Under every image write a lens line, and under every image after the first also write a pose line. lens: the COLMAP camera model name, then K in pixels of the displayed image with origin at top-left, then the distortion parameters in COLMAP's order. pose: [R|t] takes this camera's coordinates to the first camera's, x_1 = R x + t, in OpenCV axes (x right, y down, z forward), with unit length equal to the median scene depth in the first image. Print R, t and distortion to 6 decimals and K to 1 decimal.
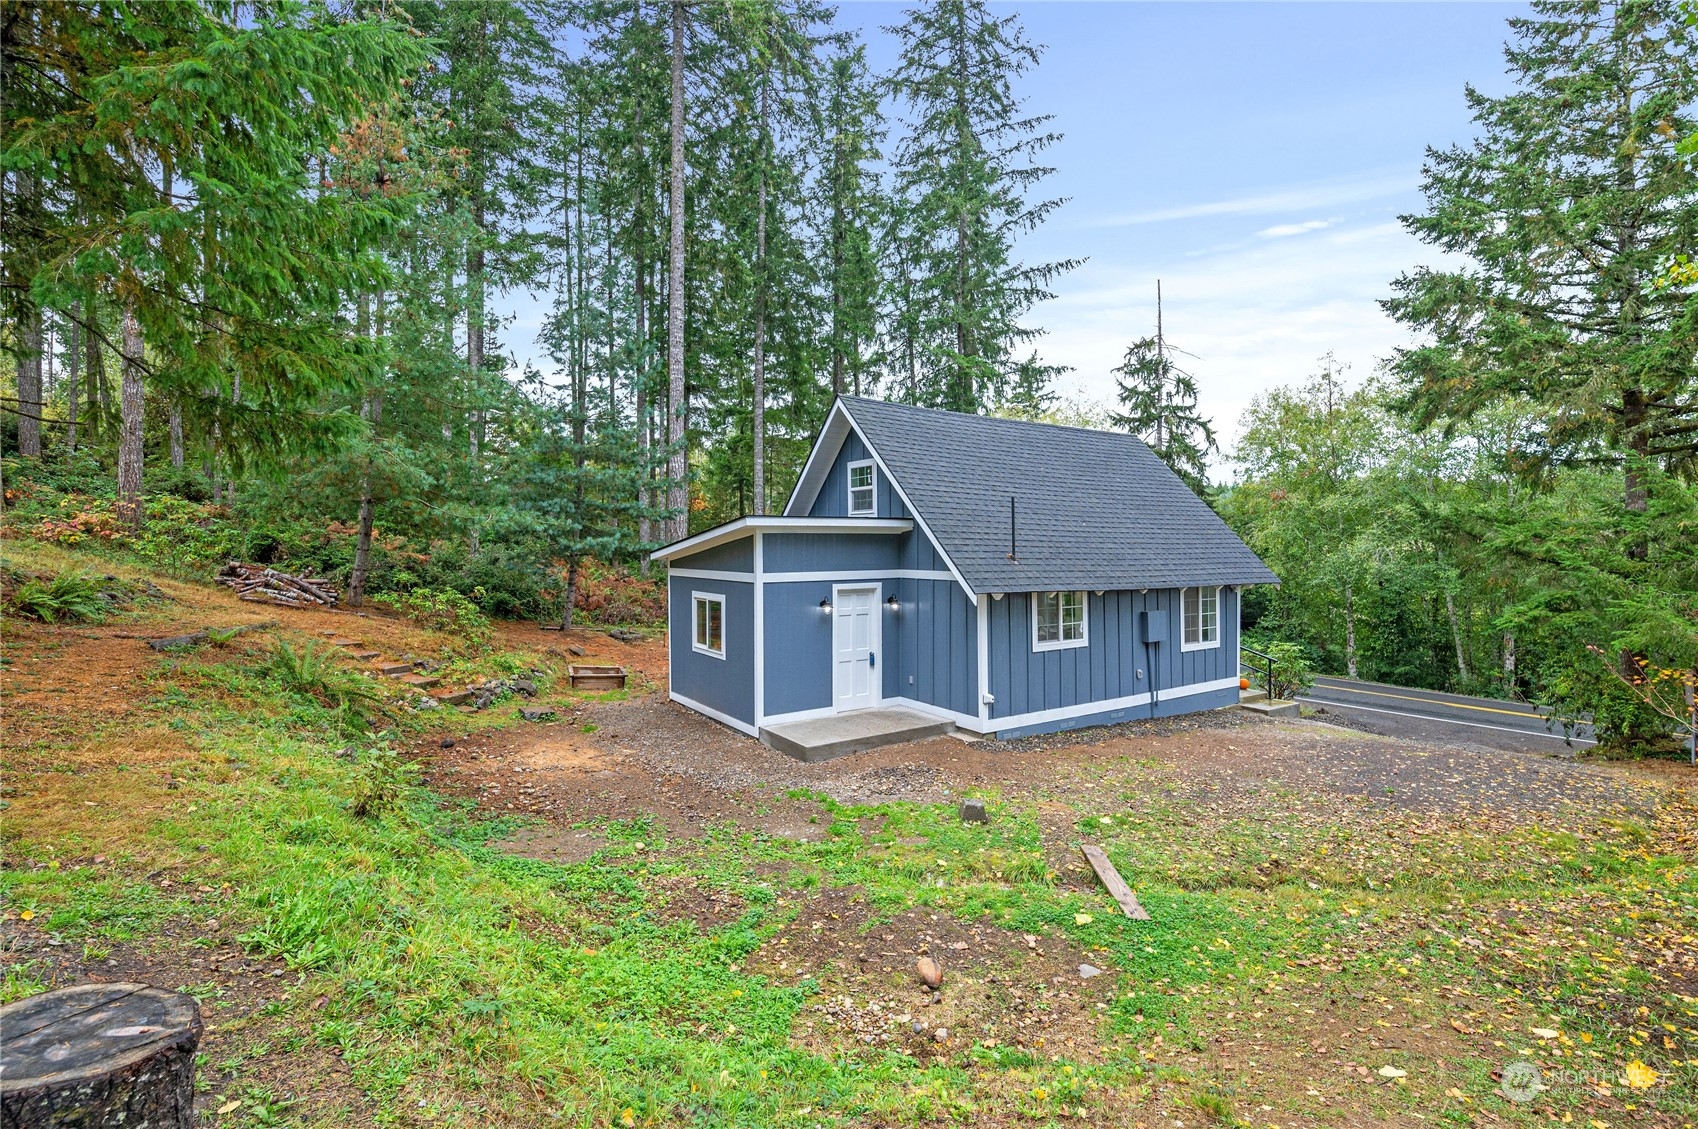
lens RADIAL K [[757.5, 0, 849.5], [0, 757.5, 552.0], [0, 0, 1]] dist [-0.001556, -0.000860]
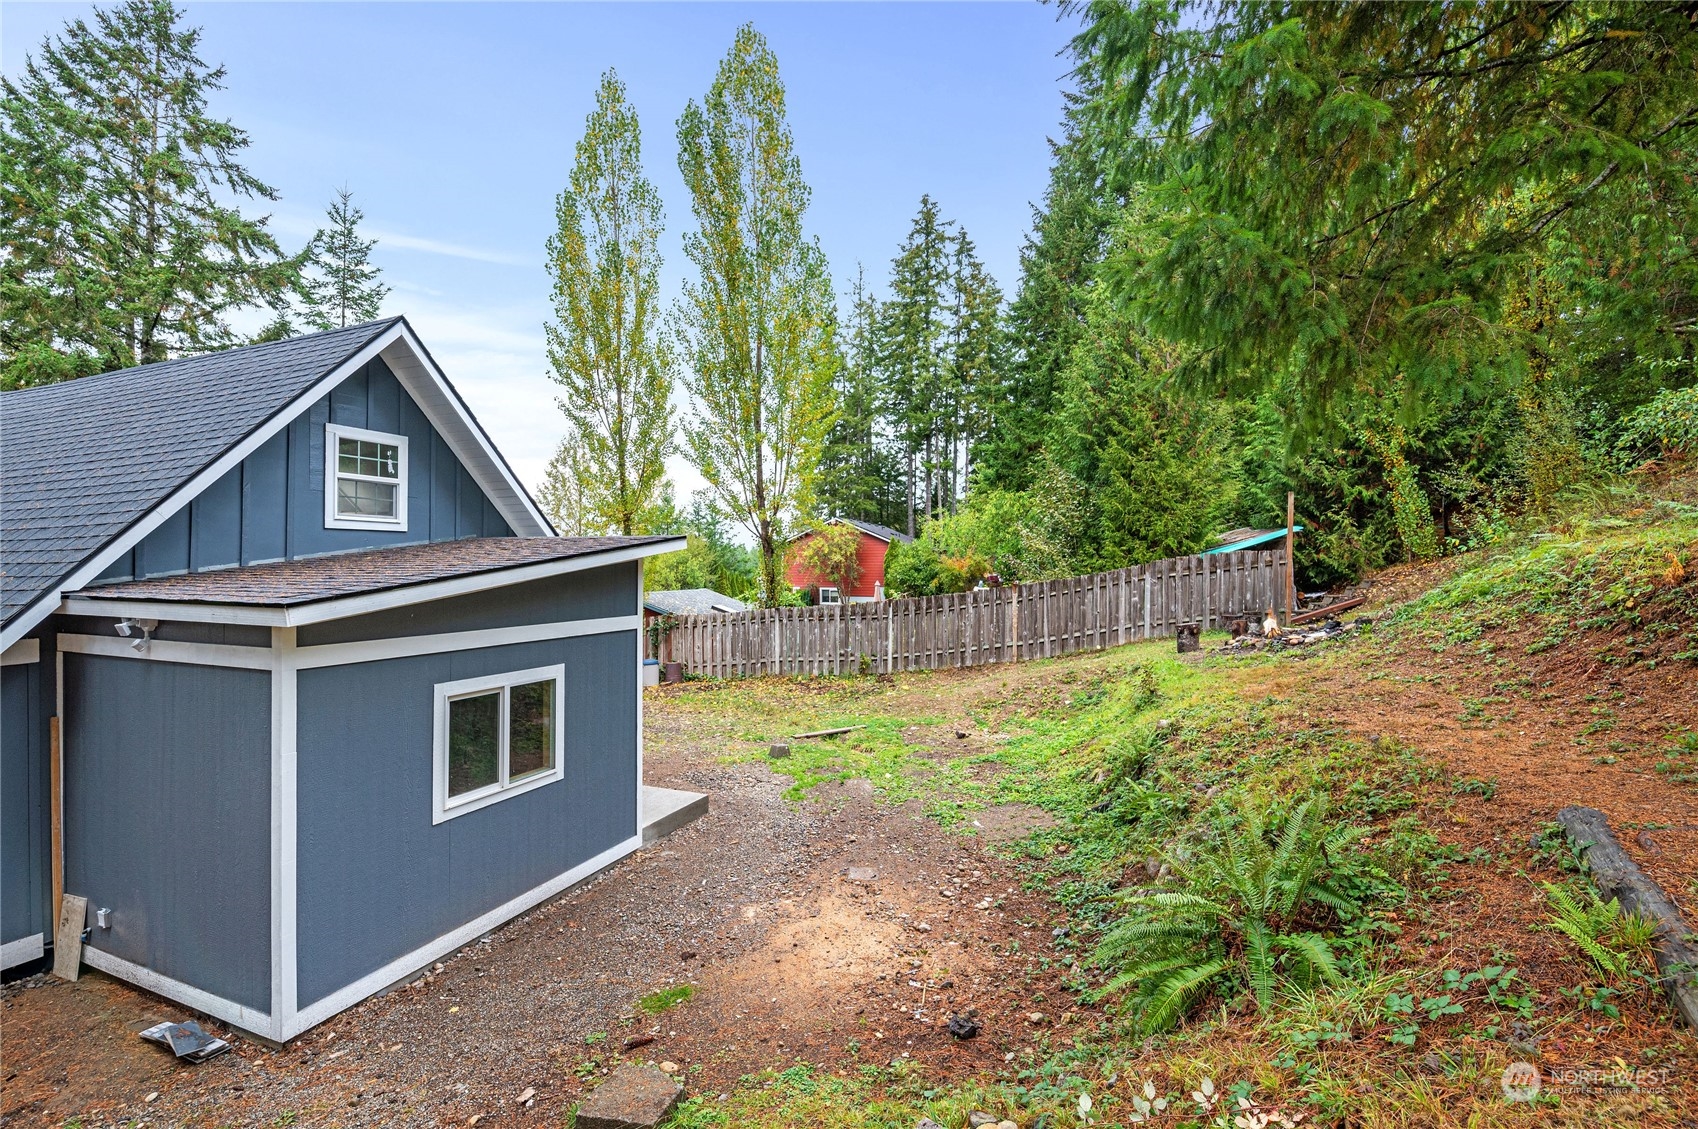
lens RADIAL K [[742.5, 0, 852.3], [0, 742.5, 567.9], [0, 0, 1]] dist [-0.000207, -0.010401]
pose [[-0.562019, -0.000574, 0.827124, -0.701950], [0.008561, 0.999942, 0.006510, -0.015945], [-0.827080, 0.010740, -0.561982, 1.063504]]
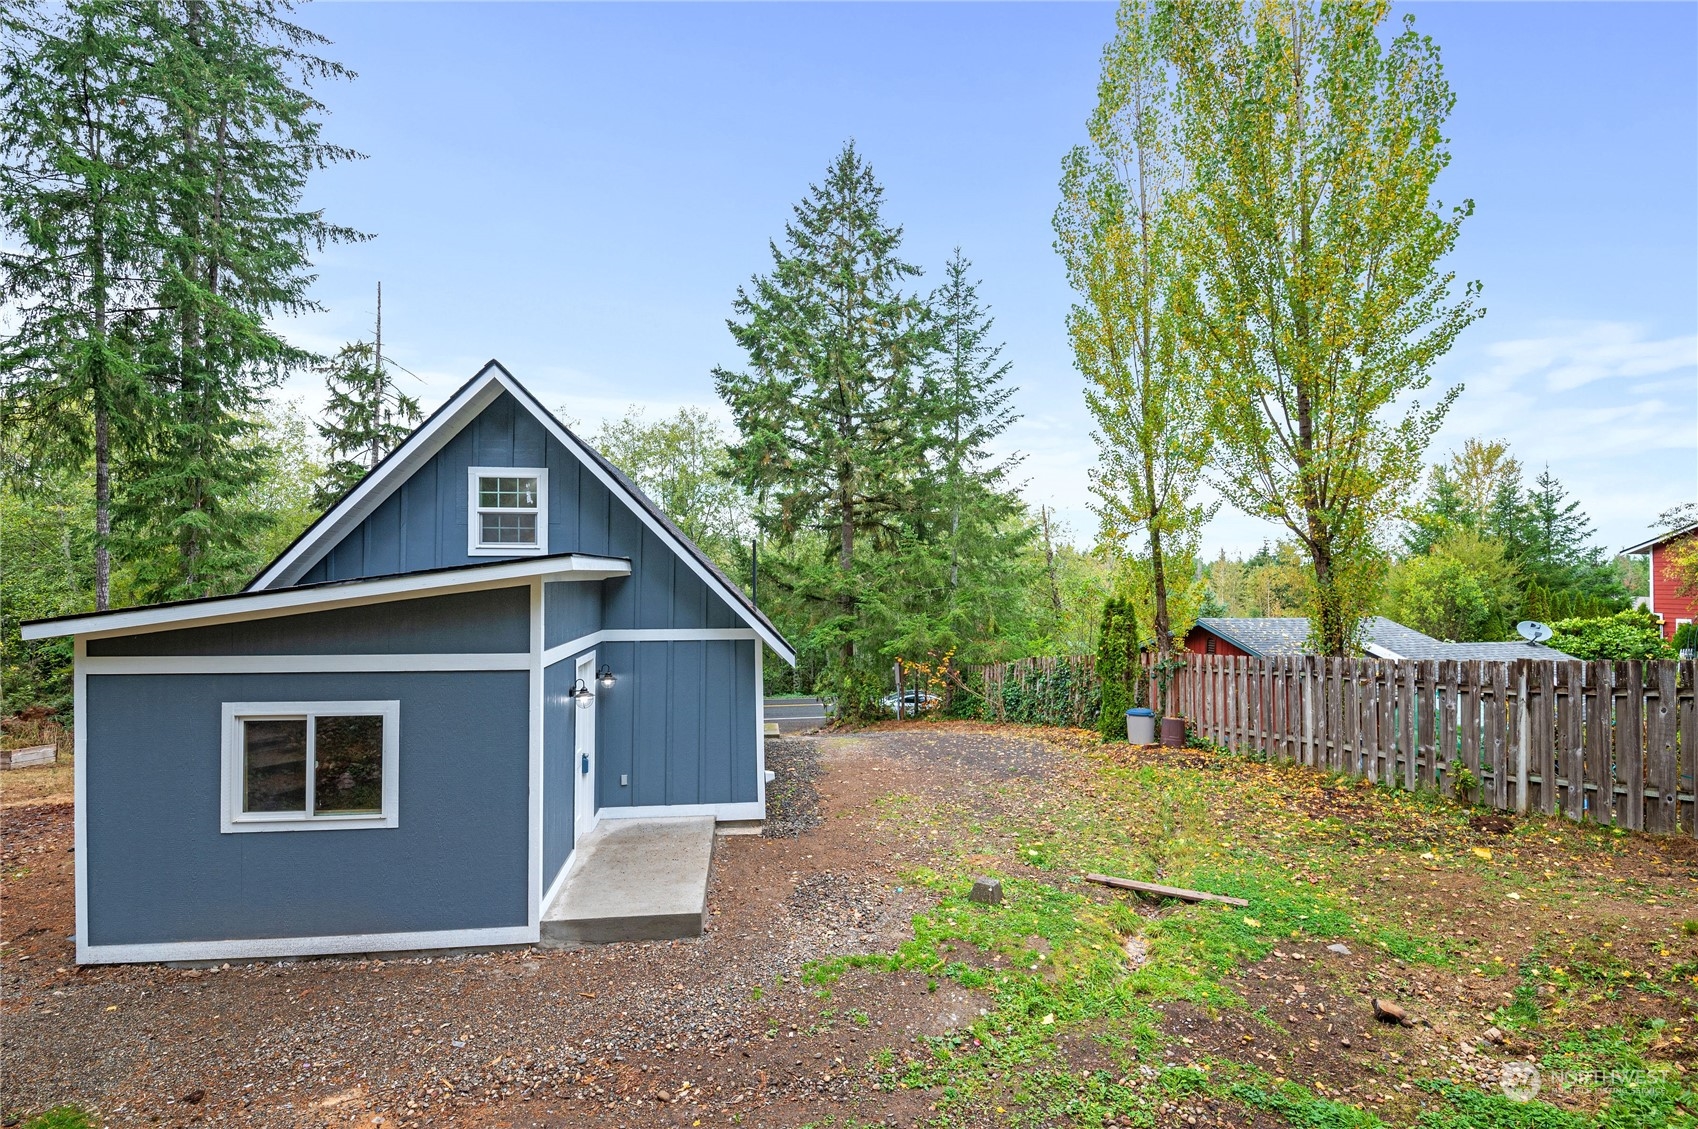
lens RADIAL K [[742.5, 0, 852.3], [0, 742.5, 567.9], [0, 0, 1]] dist [-0.000207, -0.010401]
pose [[0.443211, 0.013660, 0.896313, -0.451279], [0.005560, 0.999823, -0.017986, -0.021321], [-0.896400, 0.012955, 0.443056, 0.466772]]
